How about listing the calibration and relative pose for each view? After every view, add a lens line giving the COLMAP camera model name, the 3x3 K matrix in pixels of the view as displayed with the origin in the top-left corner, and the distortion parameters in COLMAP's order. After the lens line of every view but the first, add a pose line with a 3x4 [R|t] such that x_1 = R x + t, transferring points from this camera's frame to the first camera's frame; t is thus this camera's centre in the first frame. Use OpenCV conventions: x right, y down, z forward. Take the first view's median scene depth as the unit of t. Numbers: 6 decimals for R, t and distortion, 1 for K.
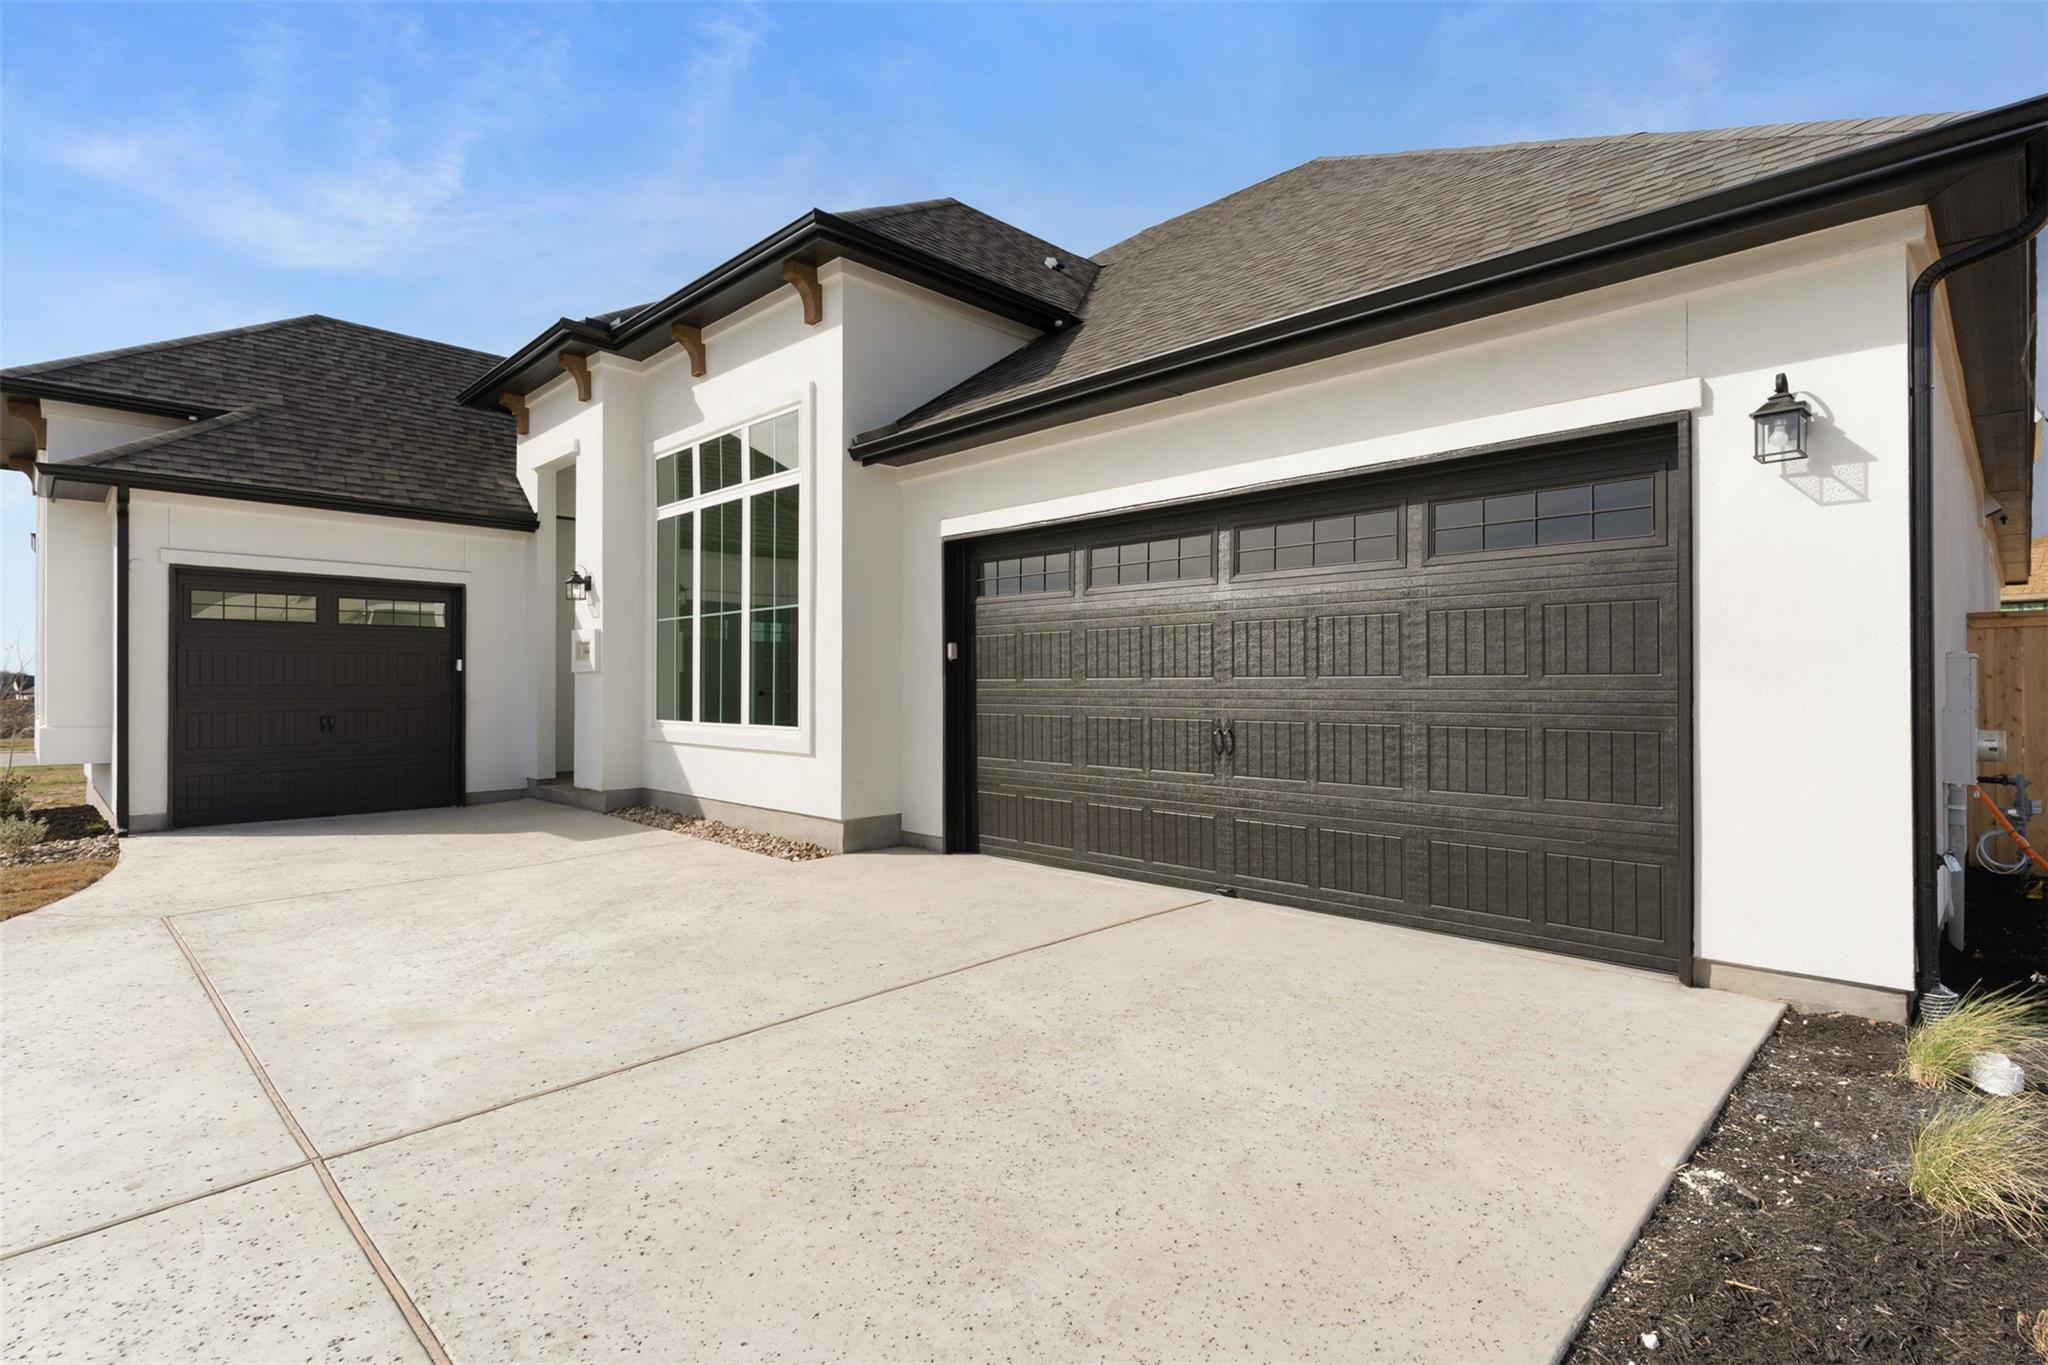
lens RADIAL K [[1001.9, 0, 1024.0], [0, 1001.9, 682.5], [0, 0, 1]] dist [0.000927, 0.000248]
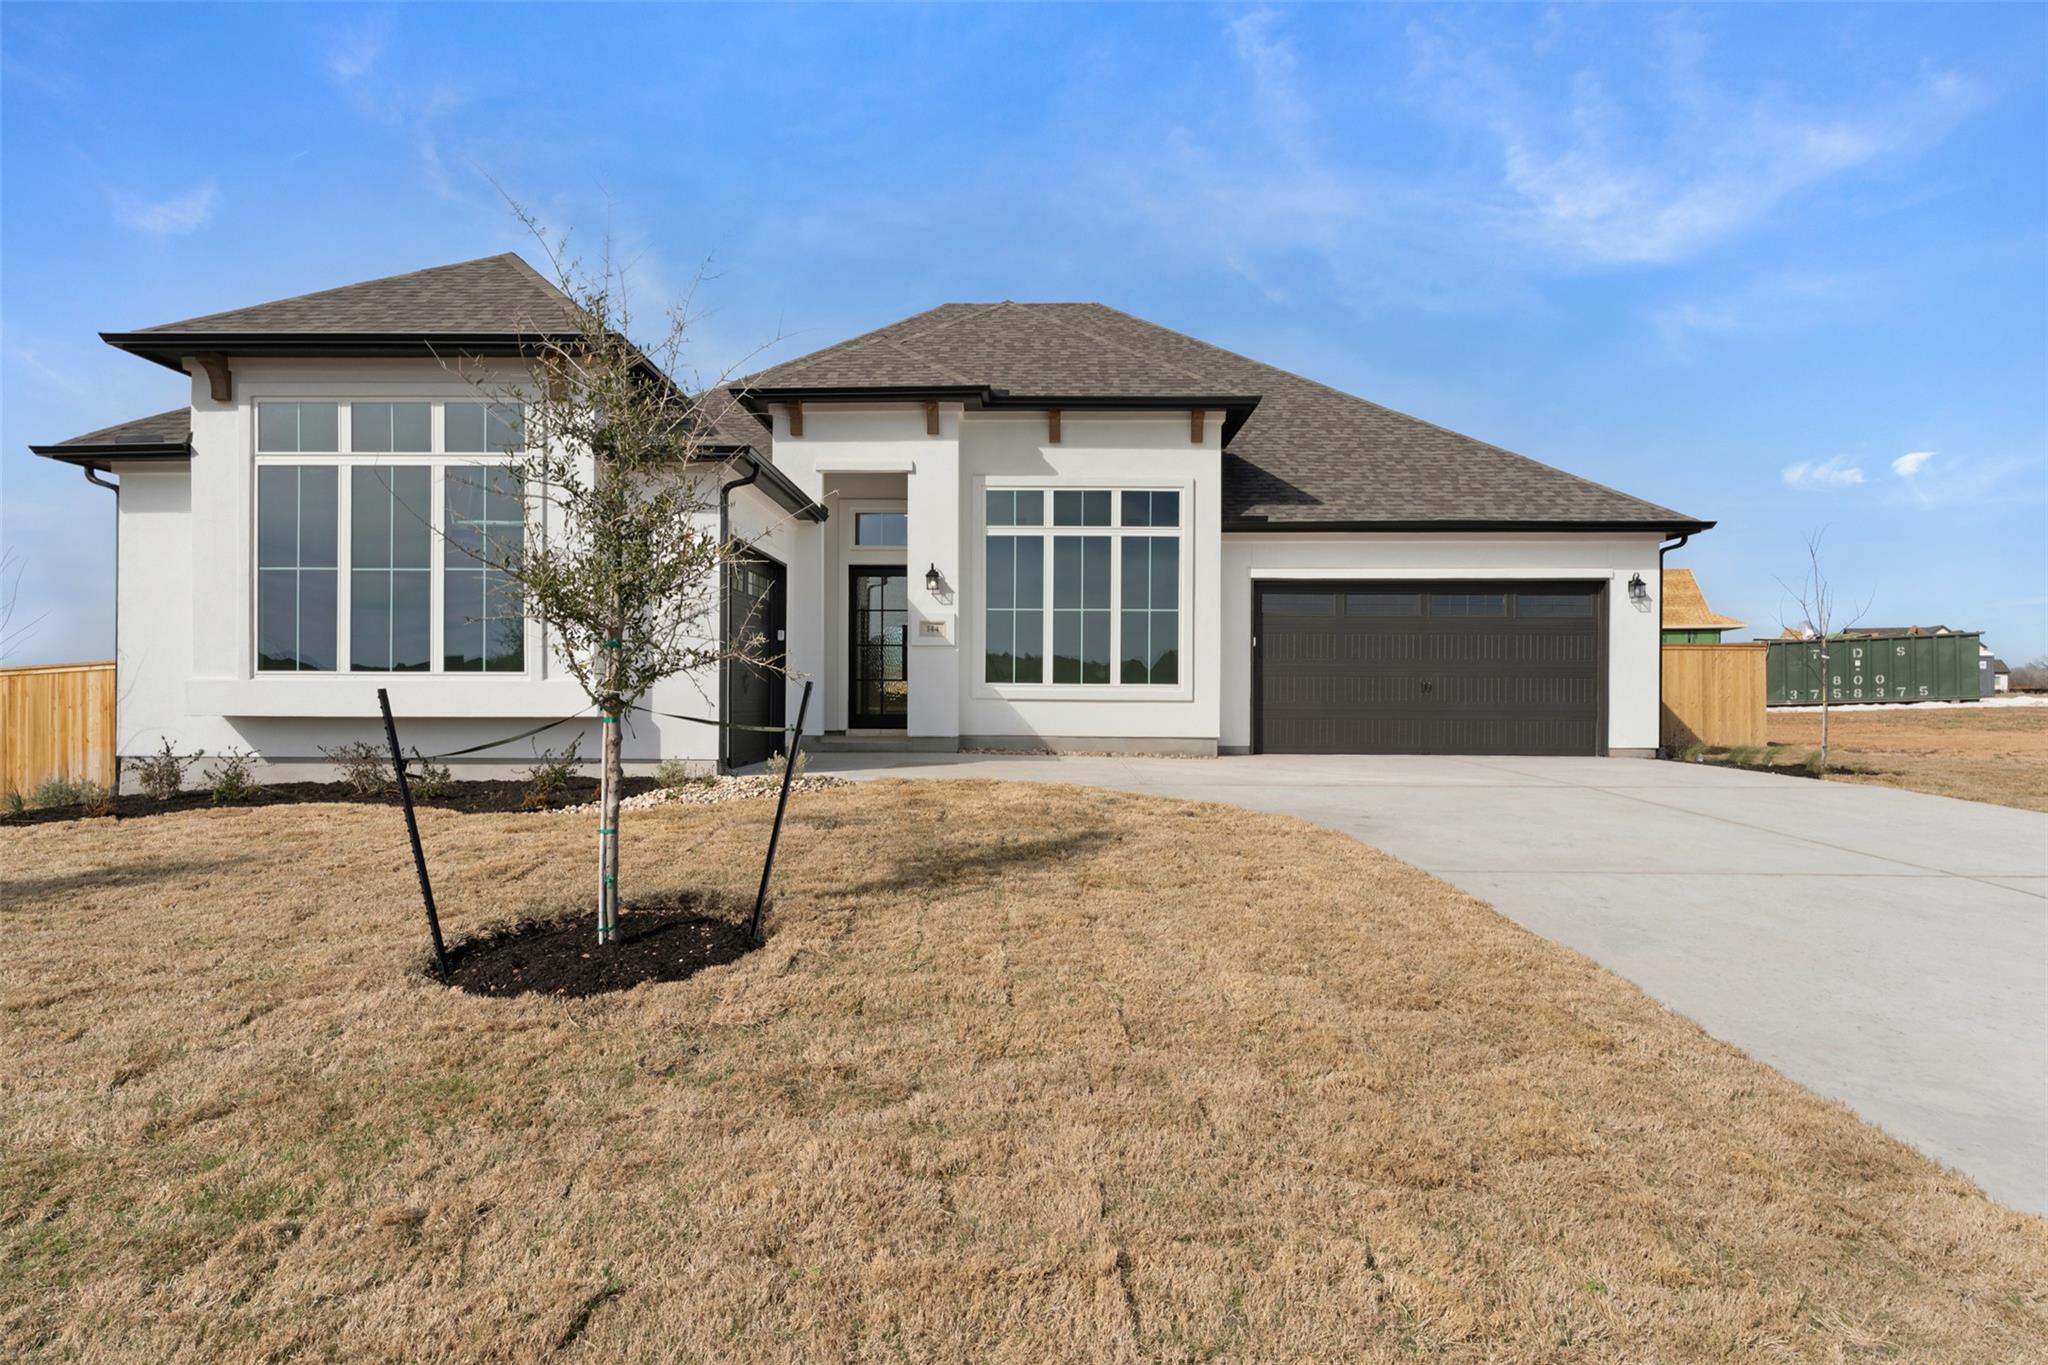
lens RADIAL K [[1093.5, 0, 1024.0], [0, 1093.5, 682.5], [0, 0, 1]] dist [-0.000146, -0.000057]
pose [[0.719929, 0.004651, 0.694032, -1.536733], [-0.009644, 0.999948, 0.003303, 0.034631], [-0.693981, -0.009071, 0.719936, -0.111398]]
